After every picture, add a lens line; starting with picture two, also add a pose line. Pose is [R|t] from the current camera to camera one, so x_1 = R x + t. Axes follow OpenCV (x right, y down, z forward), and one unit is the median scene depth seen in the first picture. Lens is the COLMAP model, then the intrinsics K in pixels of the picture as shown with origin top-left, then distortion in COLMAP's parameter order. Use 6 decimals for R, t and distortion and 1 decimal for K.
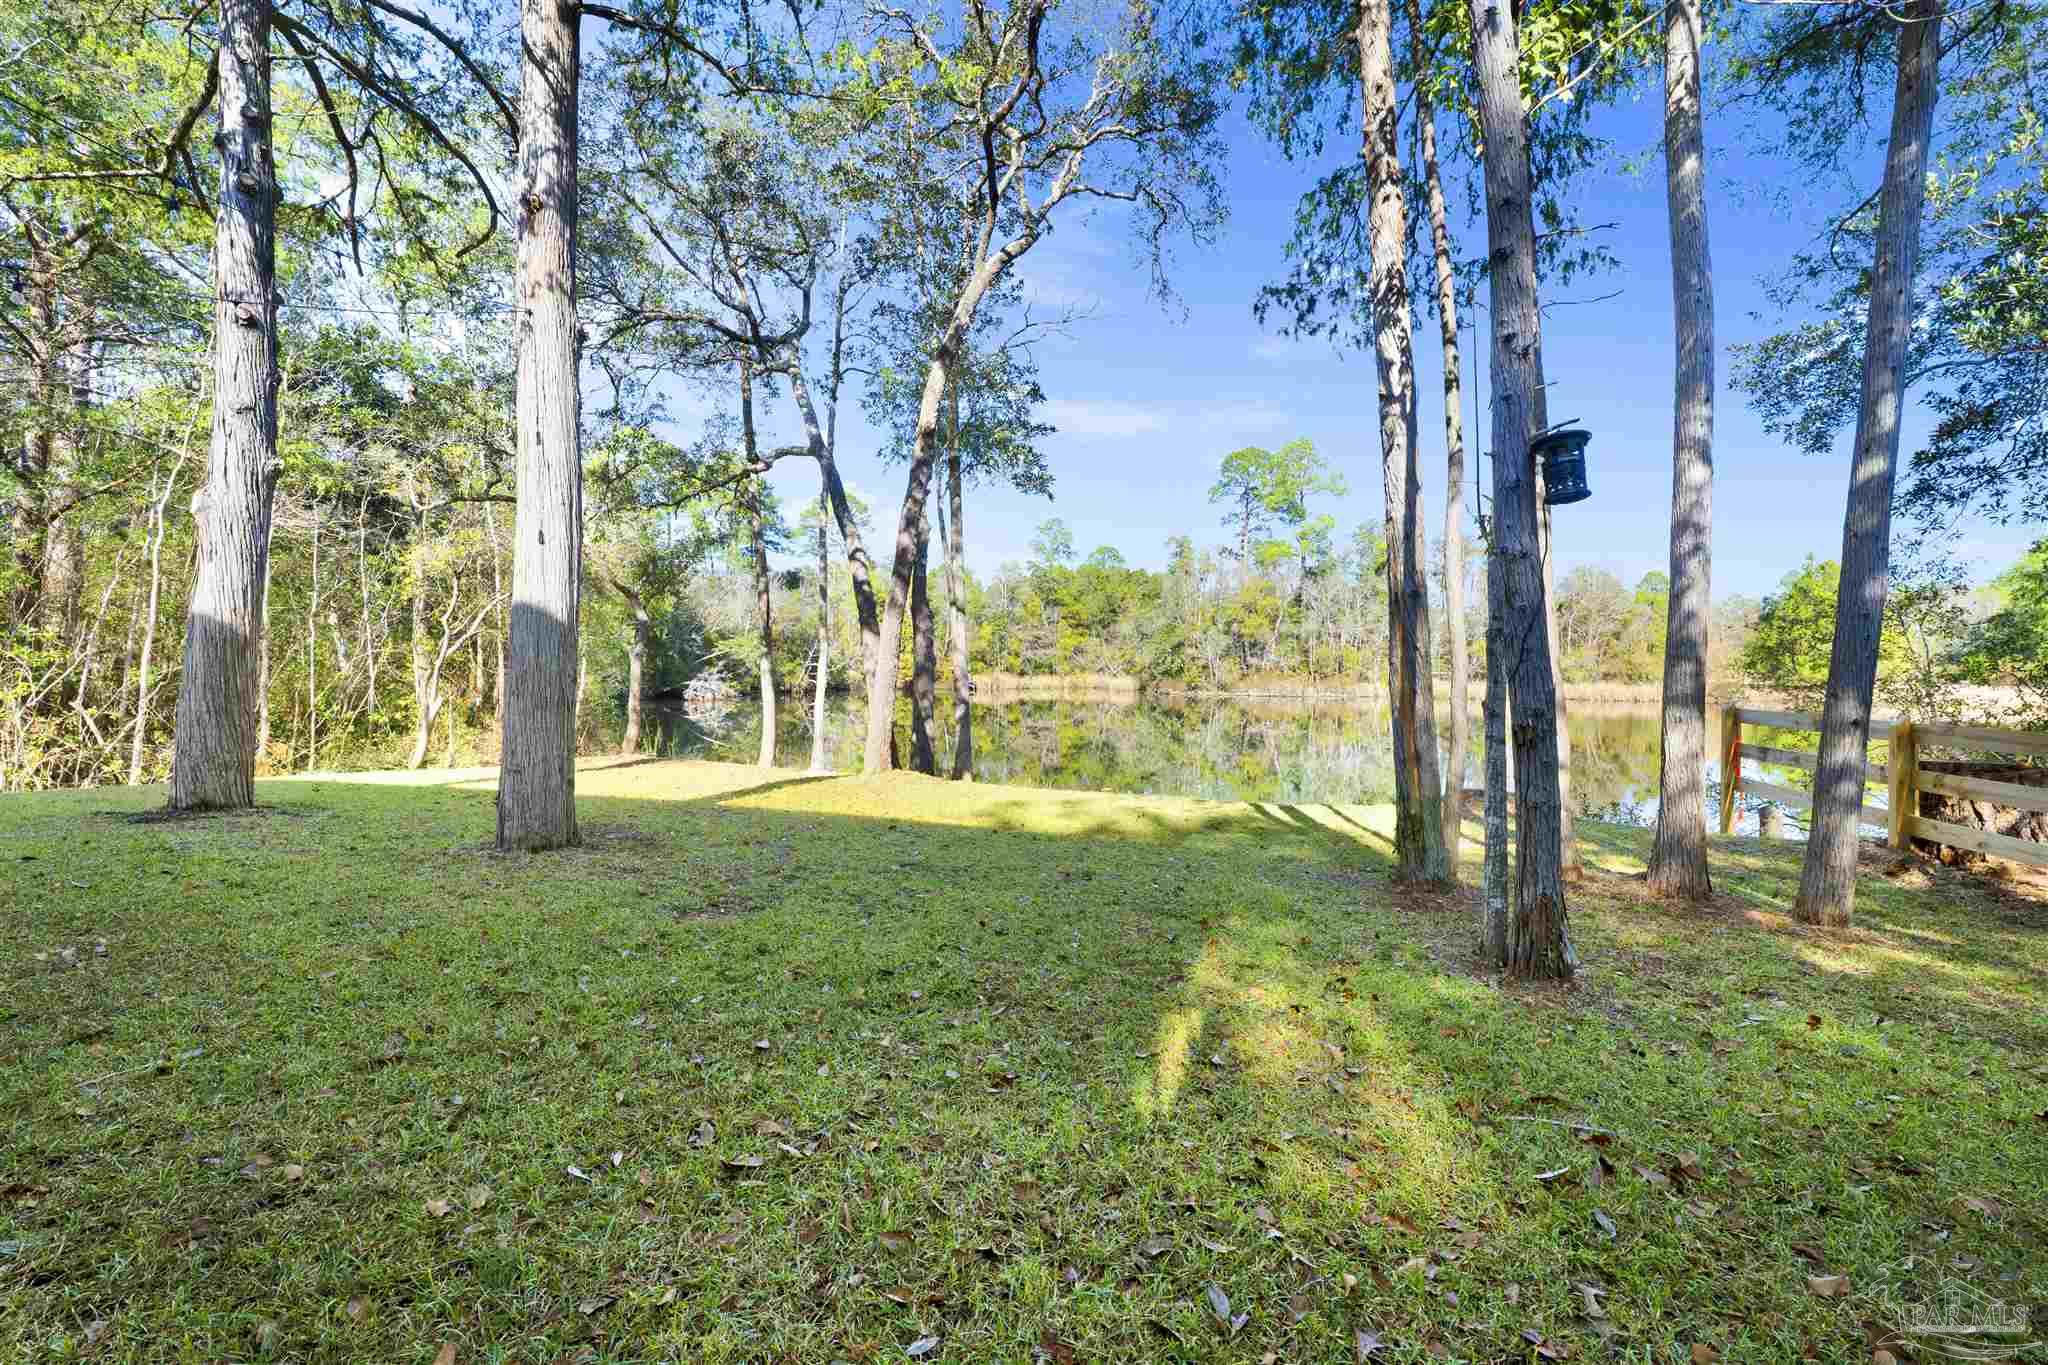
lens RADIAL K [[880.3, 0, 1025.1], [0, 880.3, 684.9], [0, 0, 1]] dist [-0.001655, -0.000039]
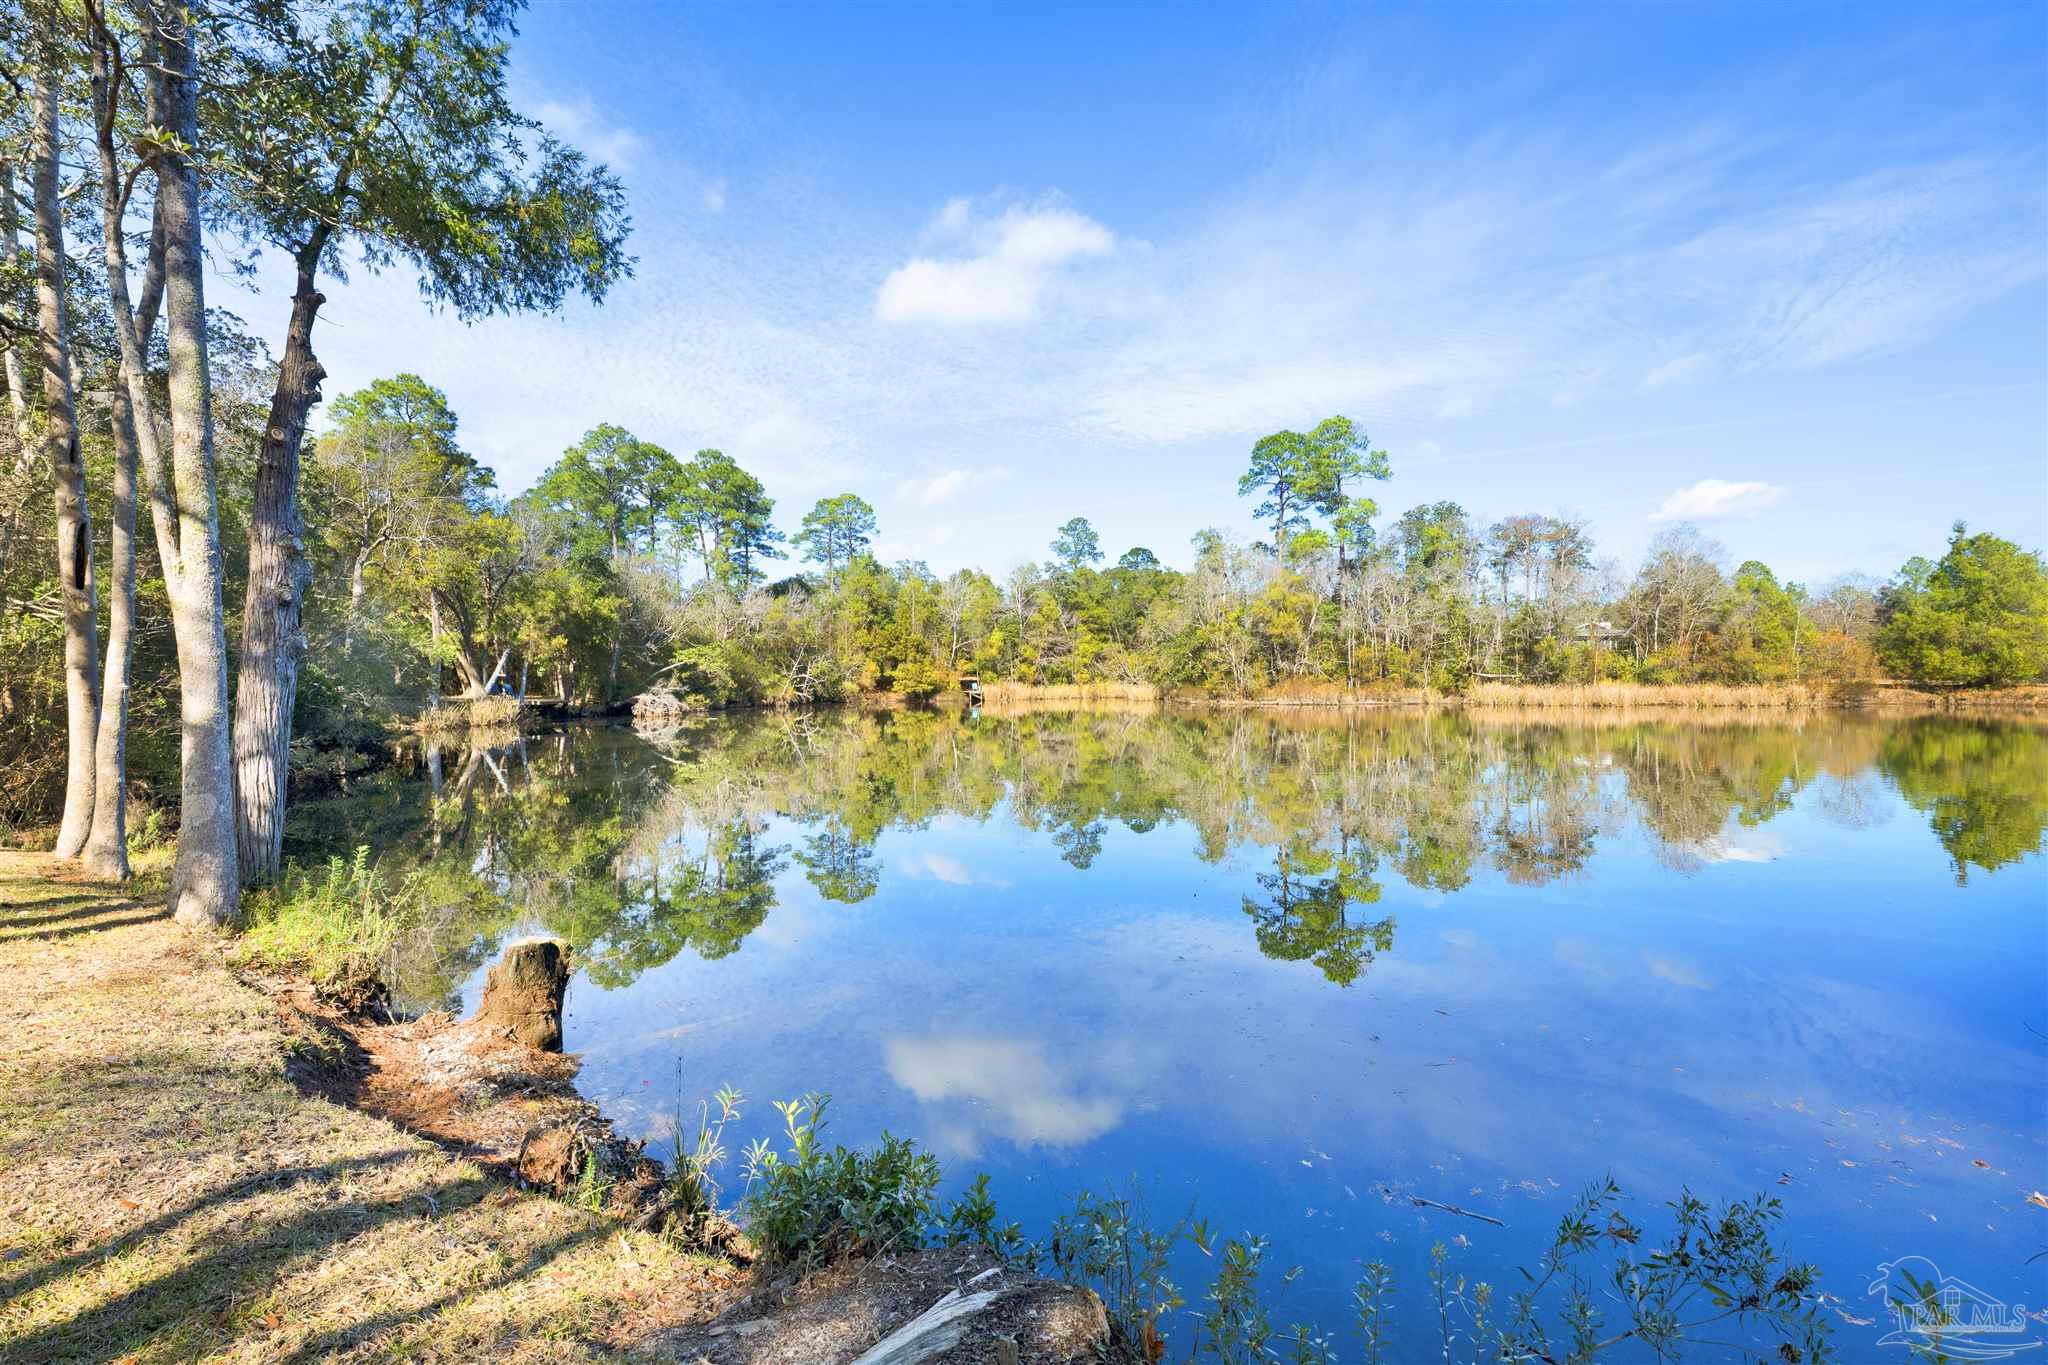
lens RADIAL K [[880.3, 0, 1022.7], [0, 880.3, 683.5], [0, 0, 1]] dist [-0.001655, -0.000039]
pose [[0.997437, -0.012563, -0.070436, 0.053258], [0.011539, 0.999822, -0.014925, 0.001340], [0.070611, 0.014074, 0.997405, 0.086994]]
